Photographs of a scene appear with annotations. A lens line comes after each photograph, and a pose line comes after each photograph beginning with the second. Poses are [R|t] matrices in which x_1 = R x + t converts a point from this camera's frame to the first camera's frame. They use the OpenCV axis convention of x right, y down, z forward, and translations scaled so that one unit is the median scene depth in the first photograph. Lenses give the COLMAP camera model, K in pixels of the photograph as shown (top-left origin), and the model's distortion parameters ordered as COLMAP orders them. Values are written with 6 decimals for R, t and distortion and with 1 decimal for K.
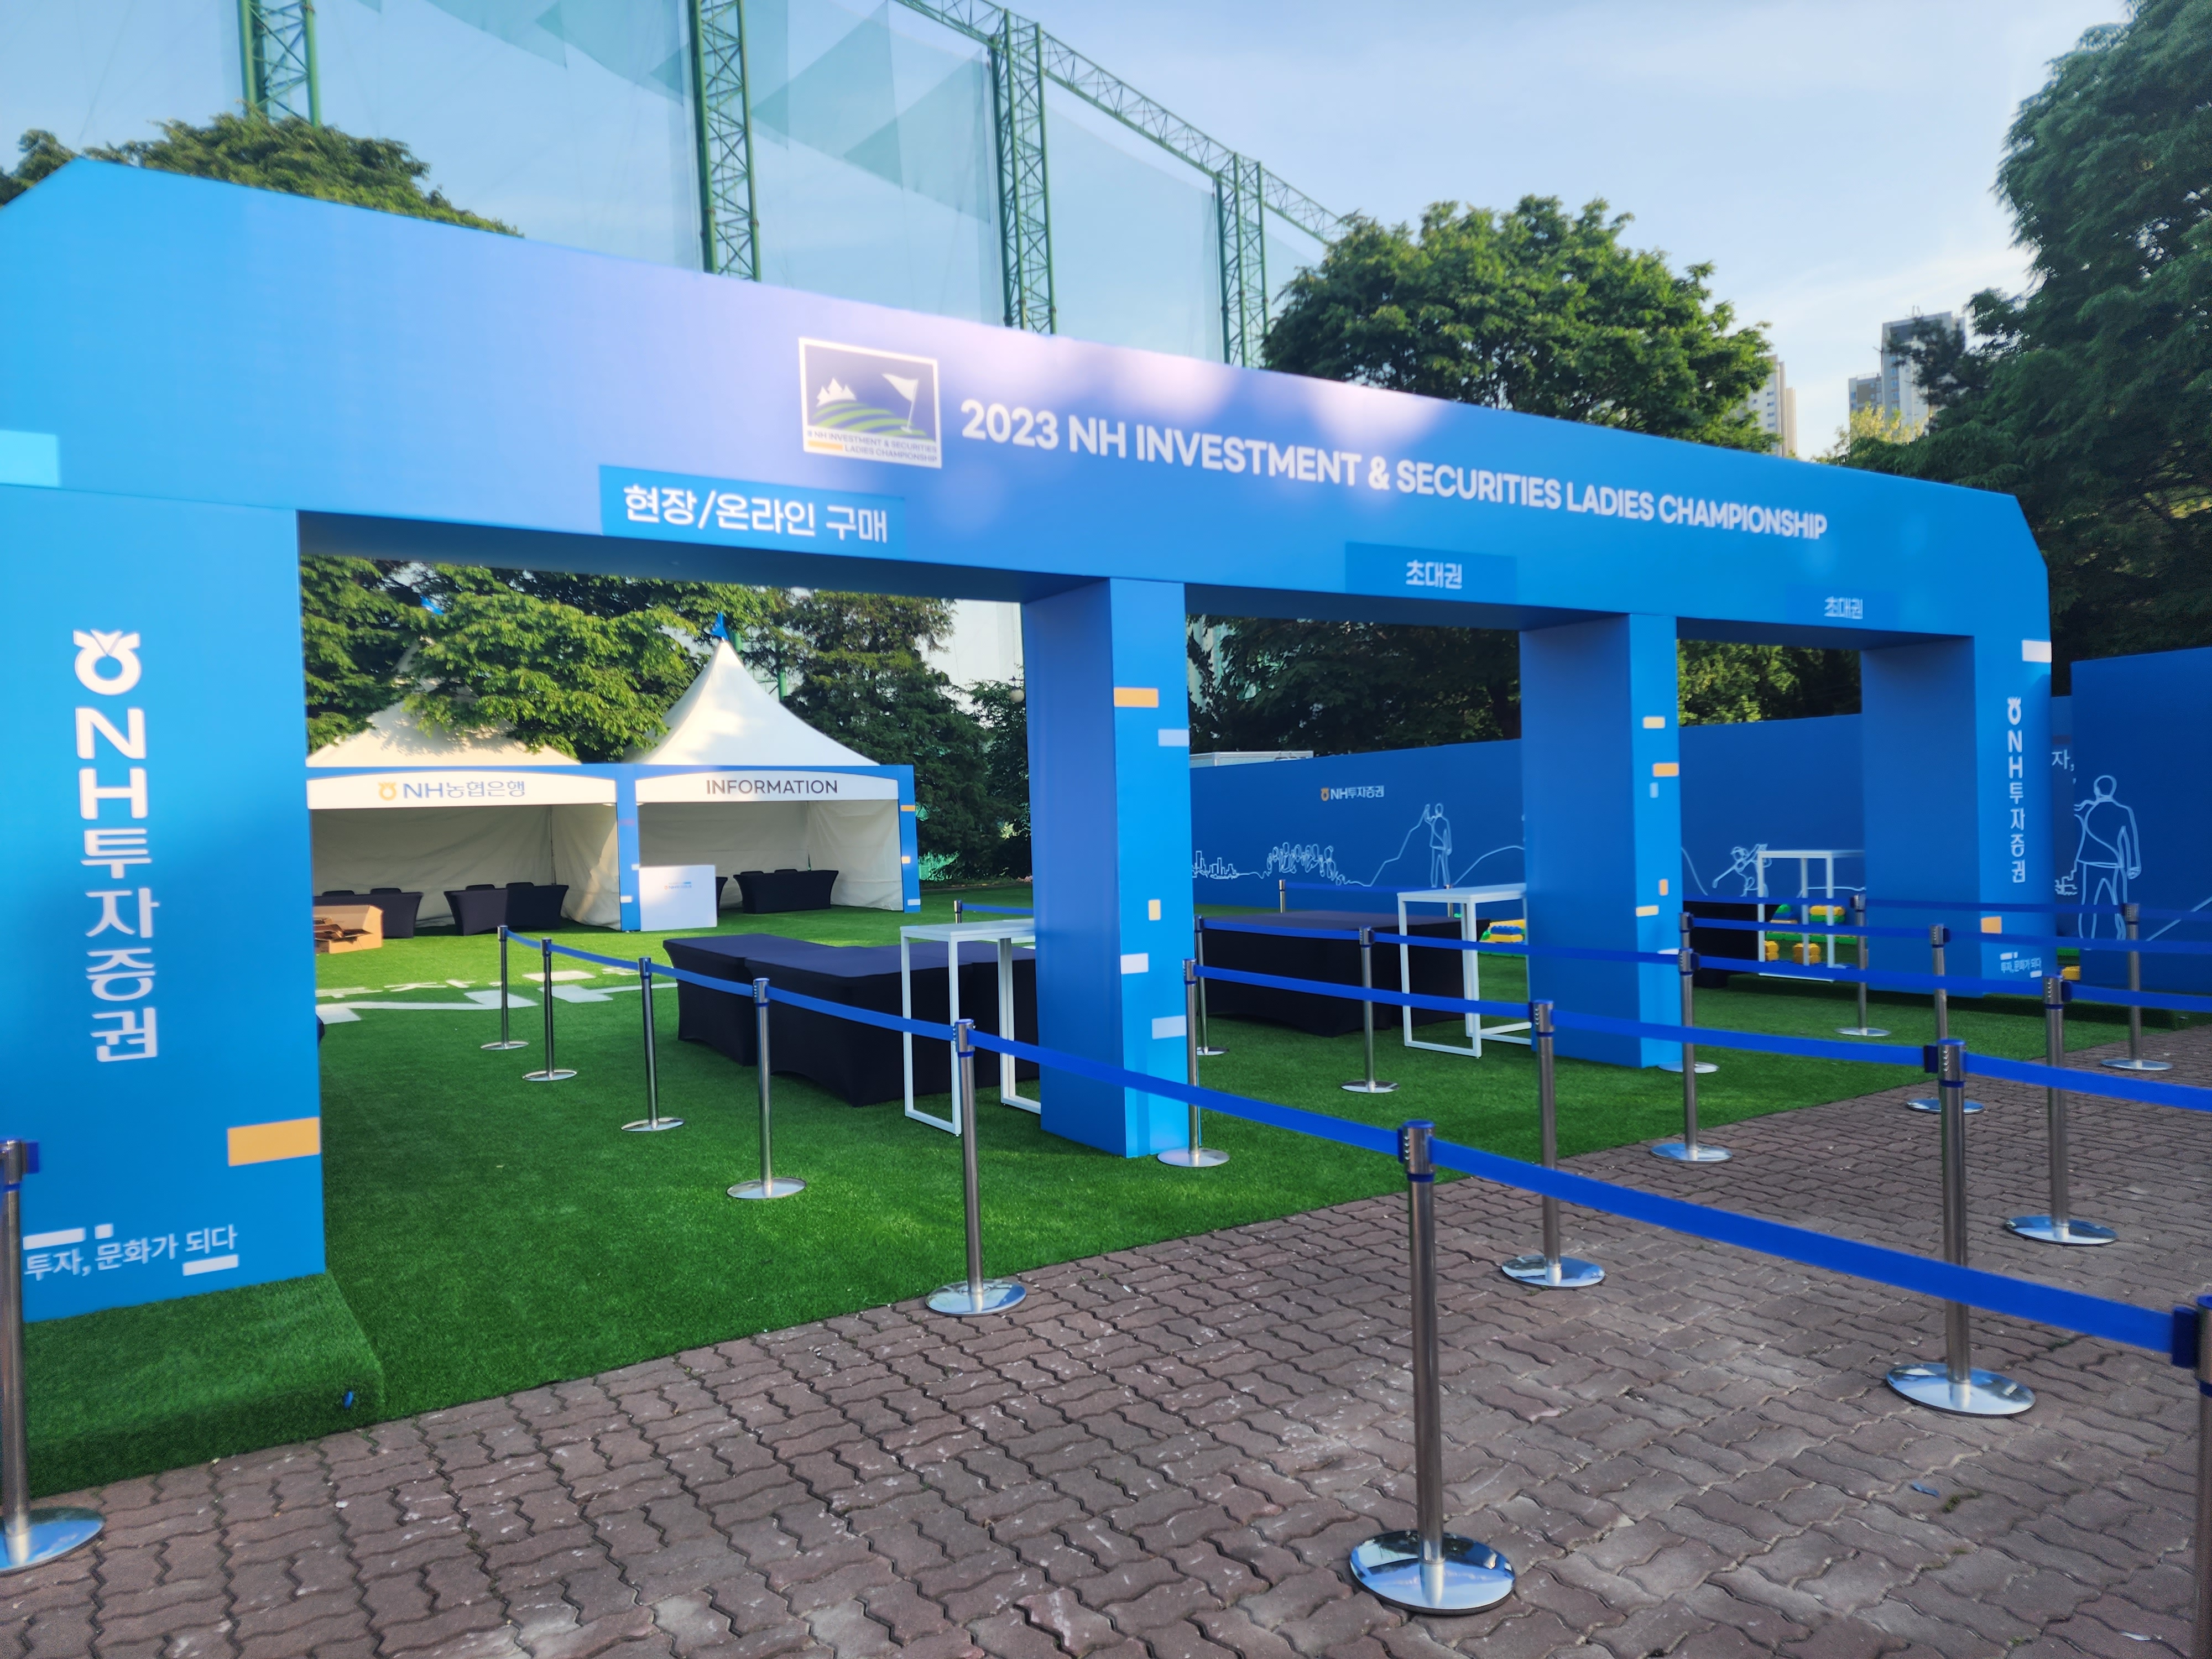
lens RADIAL K [[1532.3, 0, 1037.1], [0, 1532.3, 818.6], [0, 0, 1]] dist [0.095635, -0.066262]
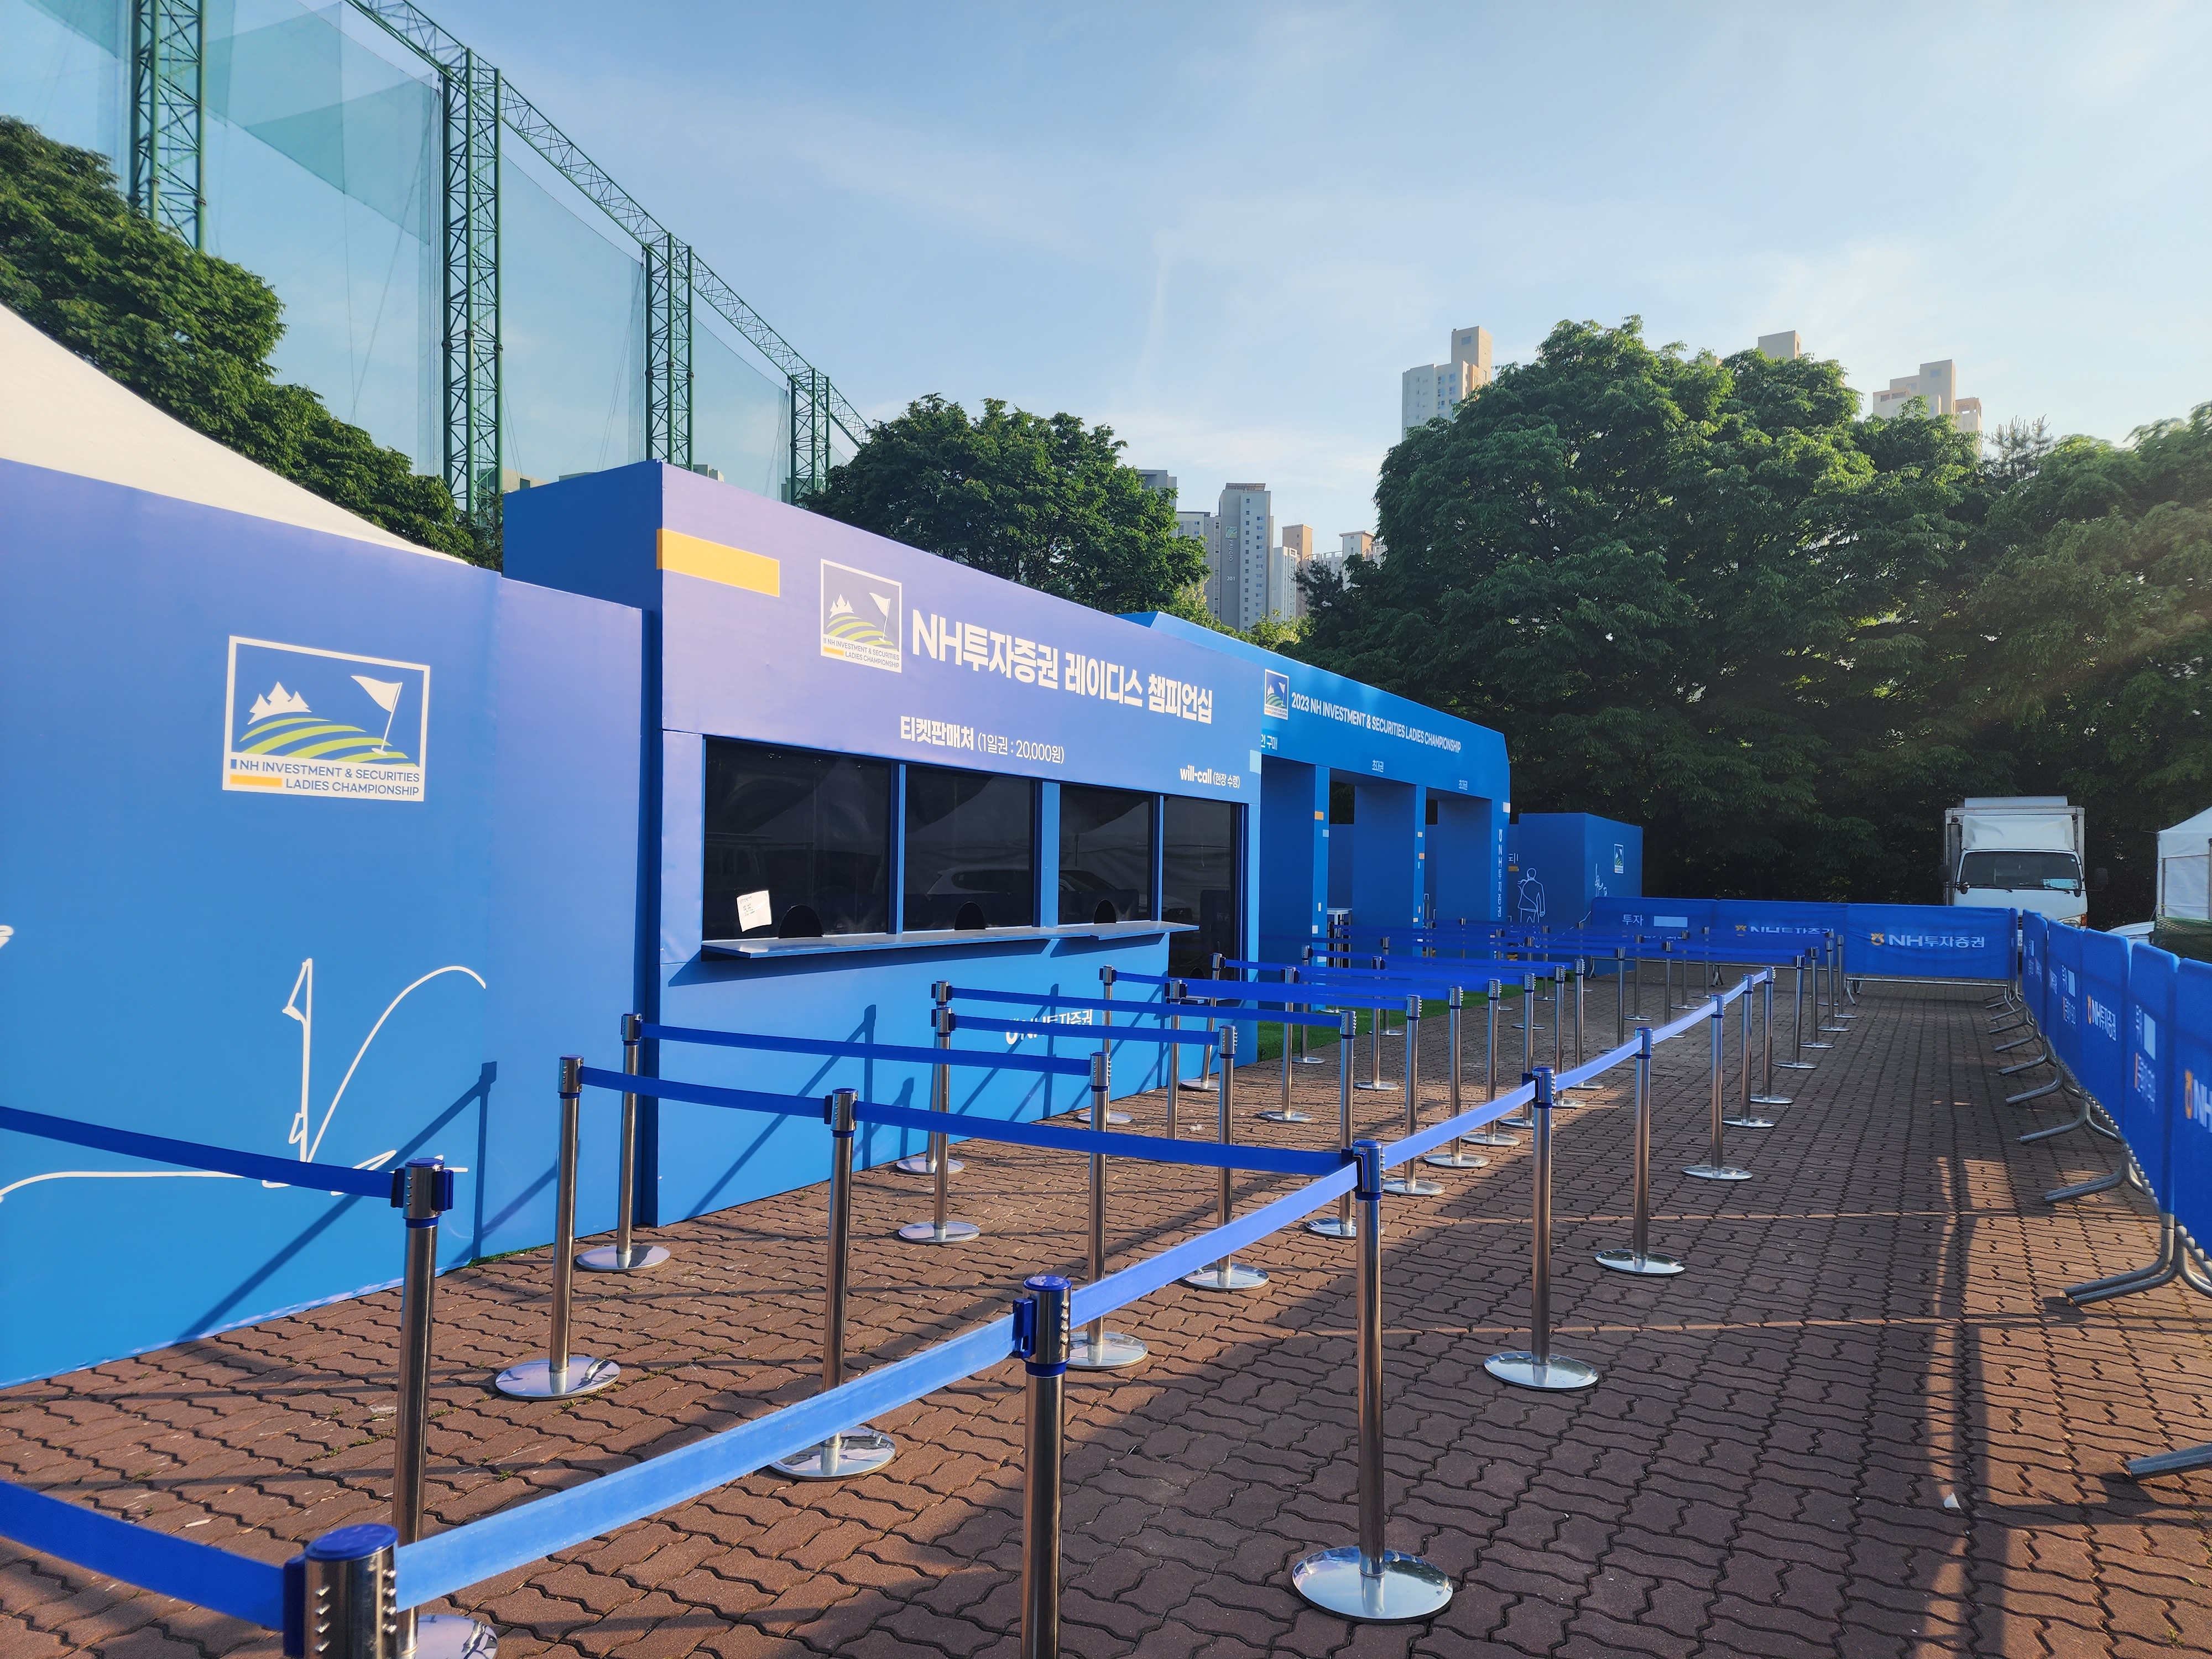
lens RADIAL K [[1532.3, 0, 1103.8], [0, 1532.3, 838.5], [0, 0, 1]] dist [0.095635, -0.066262]
pose [[0.872612, 0.054653, 0.485346, -3.000740], [-0.045604, 0.998496, -0.030445, 0.081788], [-0.486279, 0.004433, 0.873792, -1.932053]]
